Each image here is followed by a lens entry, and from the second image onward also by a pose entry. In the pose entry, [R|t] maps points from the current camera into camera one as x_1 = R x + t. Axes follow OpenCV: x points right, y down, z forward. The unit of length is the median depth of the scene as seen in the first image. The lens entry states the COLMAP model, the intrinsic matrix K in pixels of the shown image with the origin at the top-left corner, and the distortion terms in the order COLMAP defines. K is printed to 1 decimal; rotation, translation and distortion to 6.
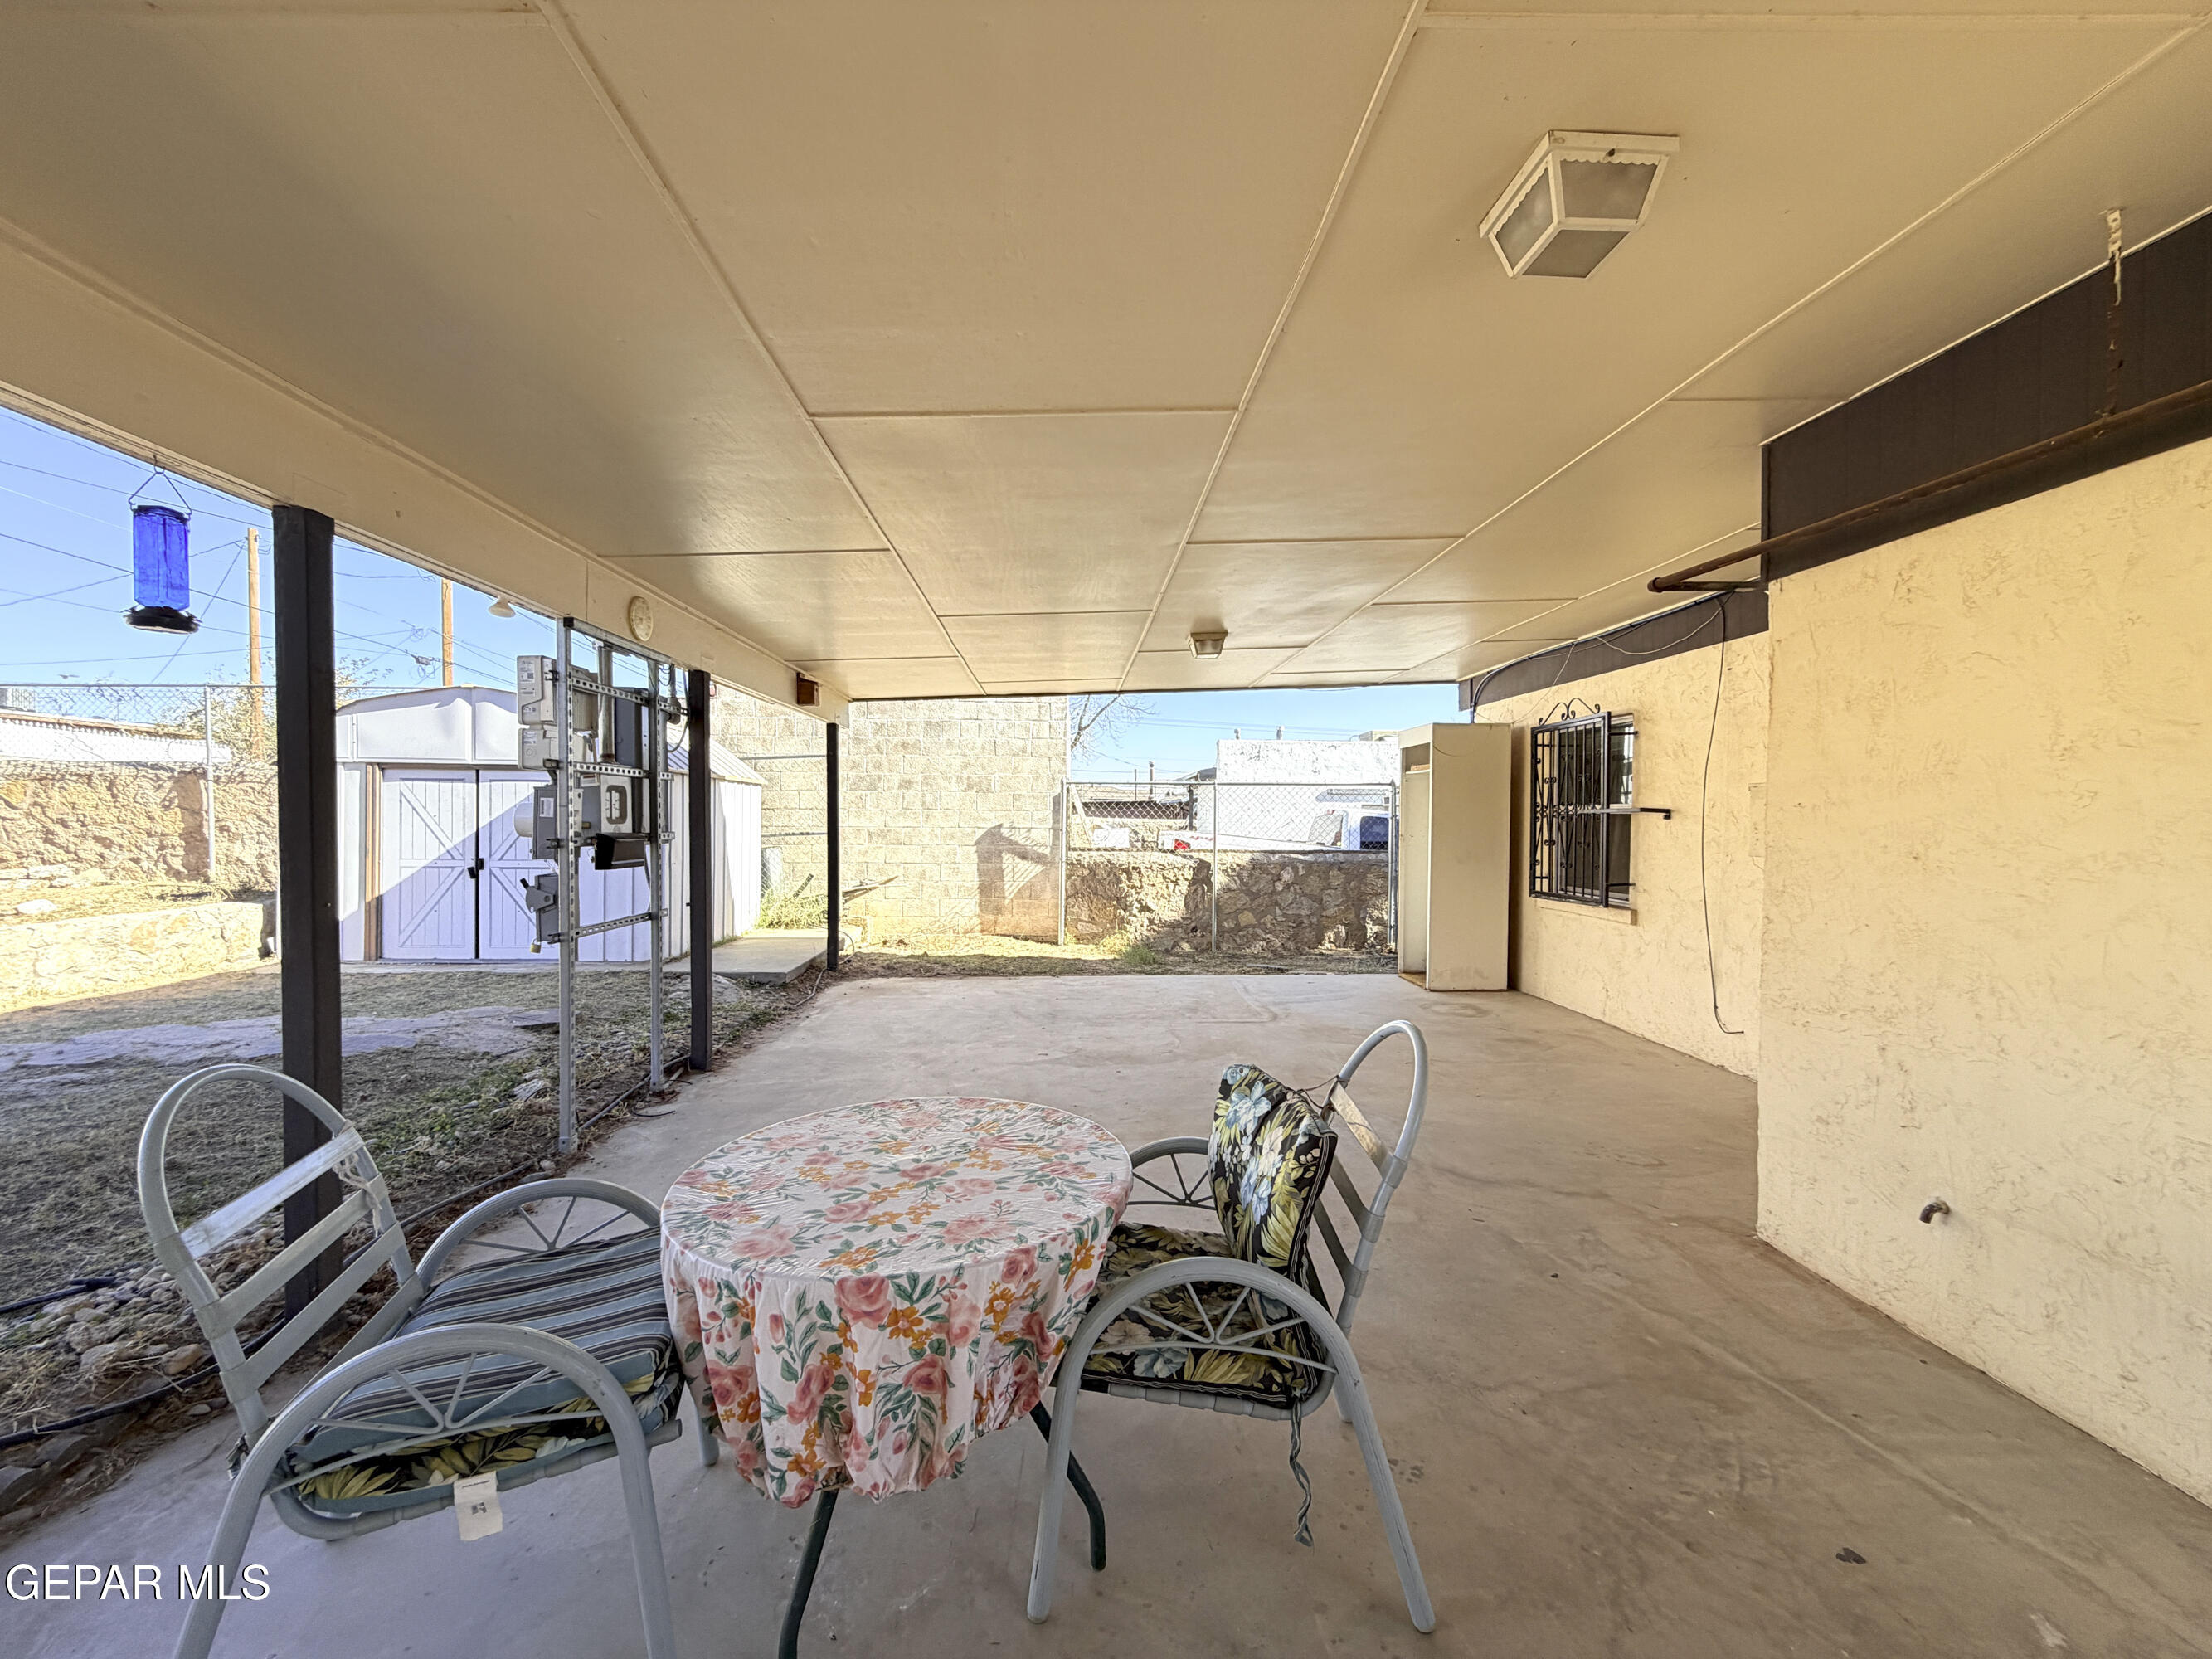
lens RADIAL K [[881.8, 0, 1103.3], [0, 881.8, 829.3], [0, 0, 1]] dist [0.000624, -0.000258]
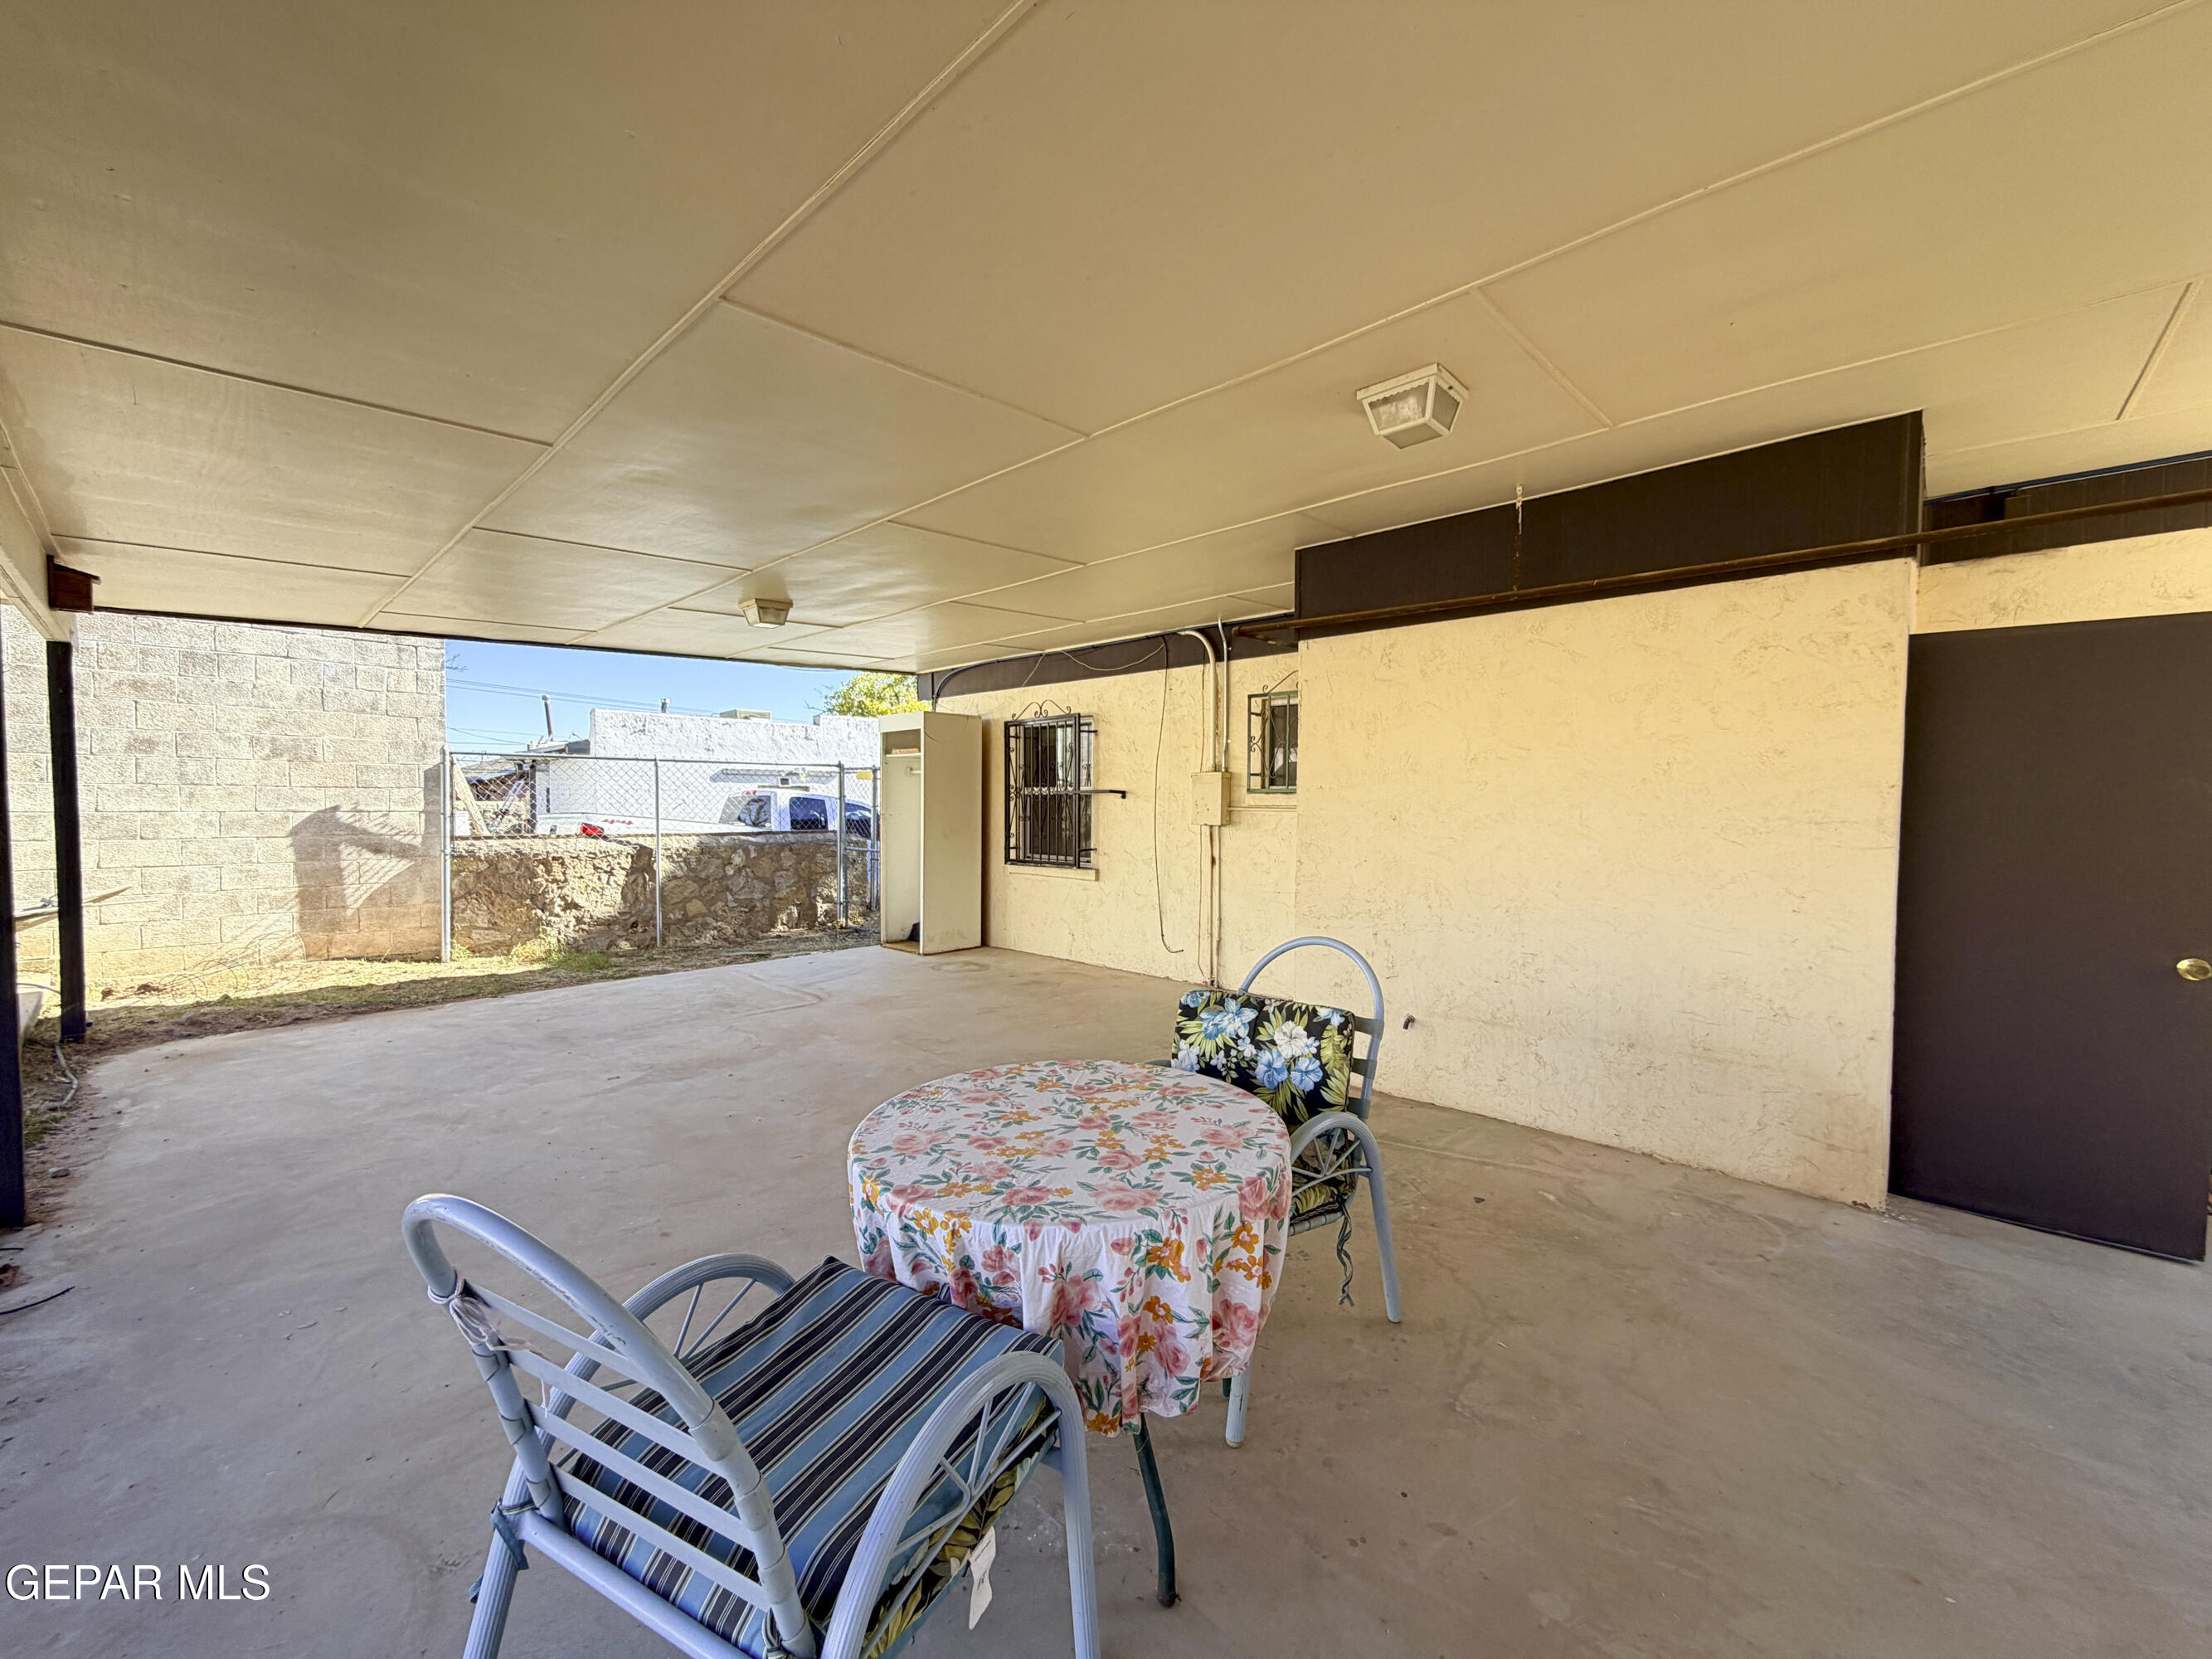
lens RADIAL K [[881.8, 0, 1103.3], [0, 881.8, 829.3], [0, 0, 1]] dist [0.000624, -0.000258]
pose [[0.720511, -0.022986, 0.693063, -0.173067], [0.009084, 0.999678, 0.023711, 0.001715], [-0.693384, -0.010789, 0.720487, 0.042479]]
